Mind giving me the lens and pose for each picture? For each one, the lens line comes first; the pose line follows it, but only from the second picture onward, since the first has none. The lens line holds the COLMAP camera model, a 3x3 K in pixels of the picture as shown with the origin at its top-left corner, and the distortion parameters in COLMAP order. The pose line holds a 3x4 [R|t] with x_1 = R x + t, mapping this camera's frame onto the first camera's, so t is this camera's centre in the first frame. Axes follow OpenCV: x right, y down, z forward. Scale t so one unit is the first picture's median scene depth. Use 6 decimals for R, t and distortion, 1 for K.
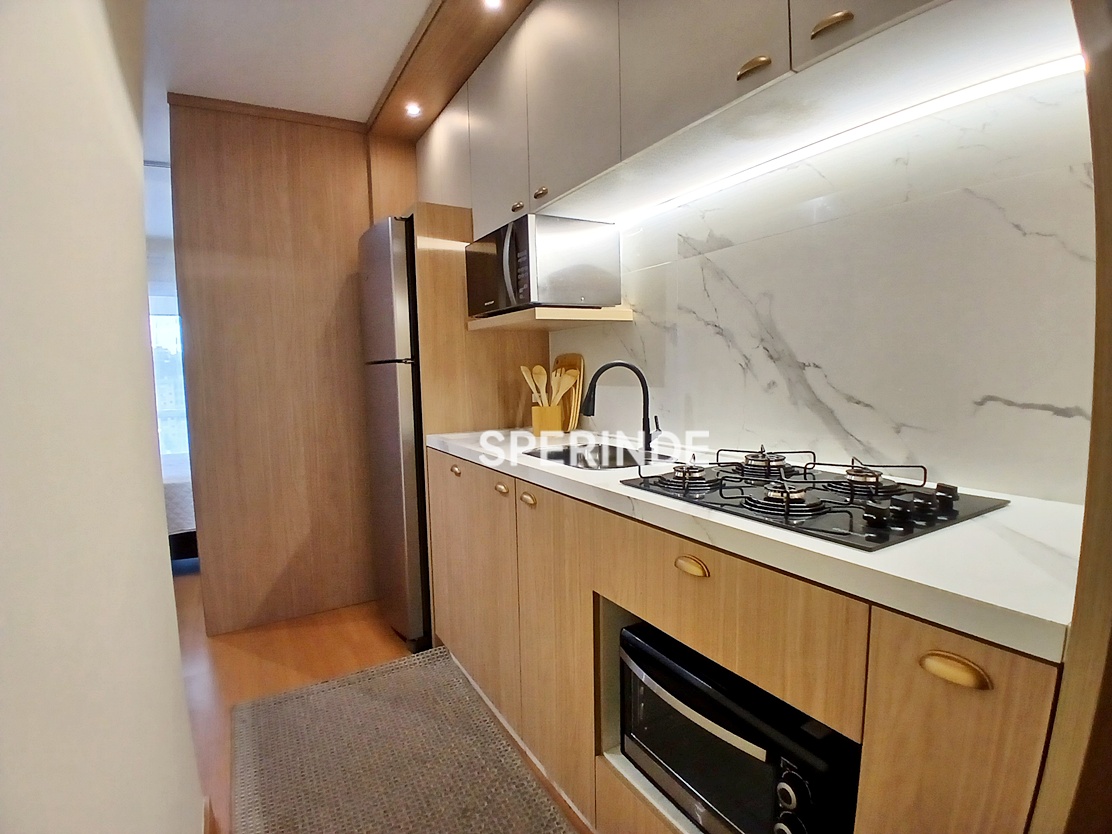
lens RADIAL K [[555.9, 0, 556.0], [0, 555.9, 417.0], [0, 0, 1]] dist [0.001221, -0.045880]
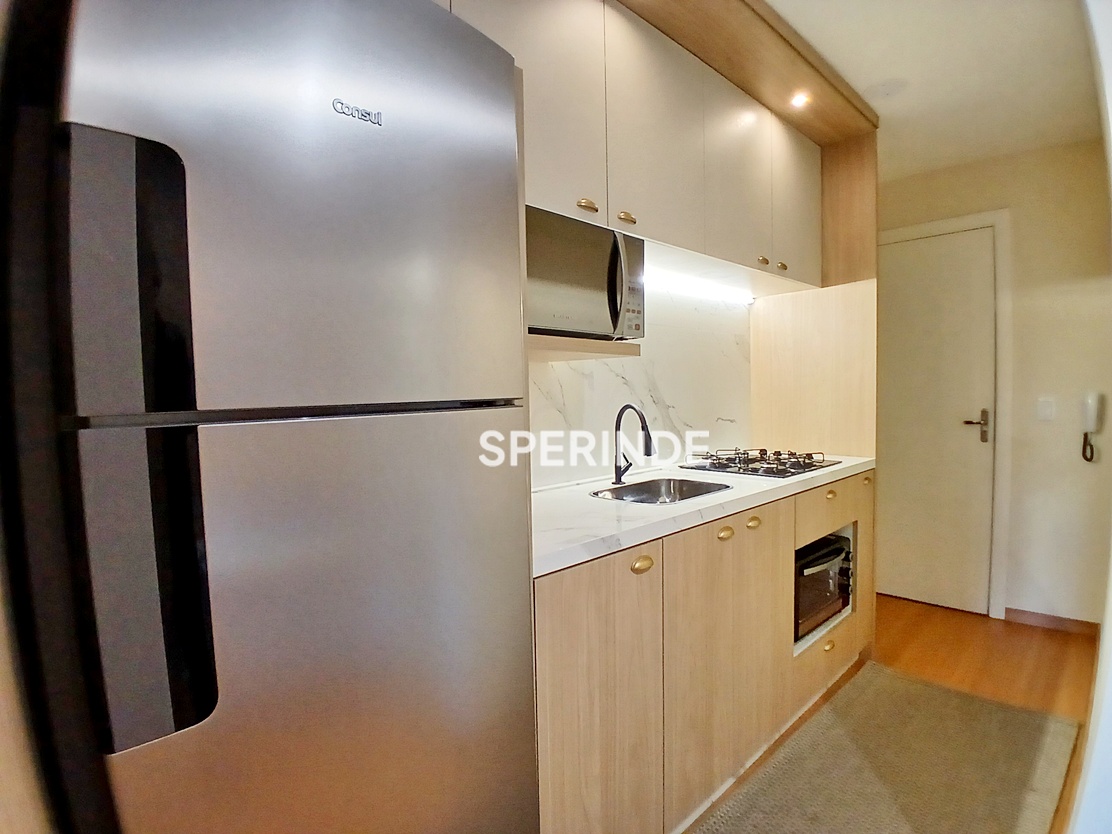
lens RADIAL K [[555.9, 0, 556.0], [0, 555.9, 417.0], [0, 0, 1]] dist [0.001221, -0.045880]
pose [[-0.222567, -0.014880, 0.974804, -1.008125], [0.107028, 0.993467, 0.039601, -0.148239], [-0.969025, 0.113146, -0.219520, 1.530385]]
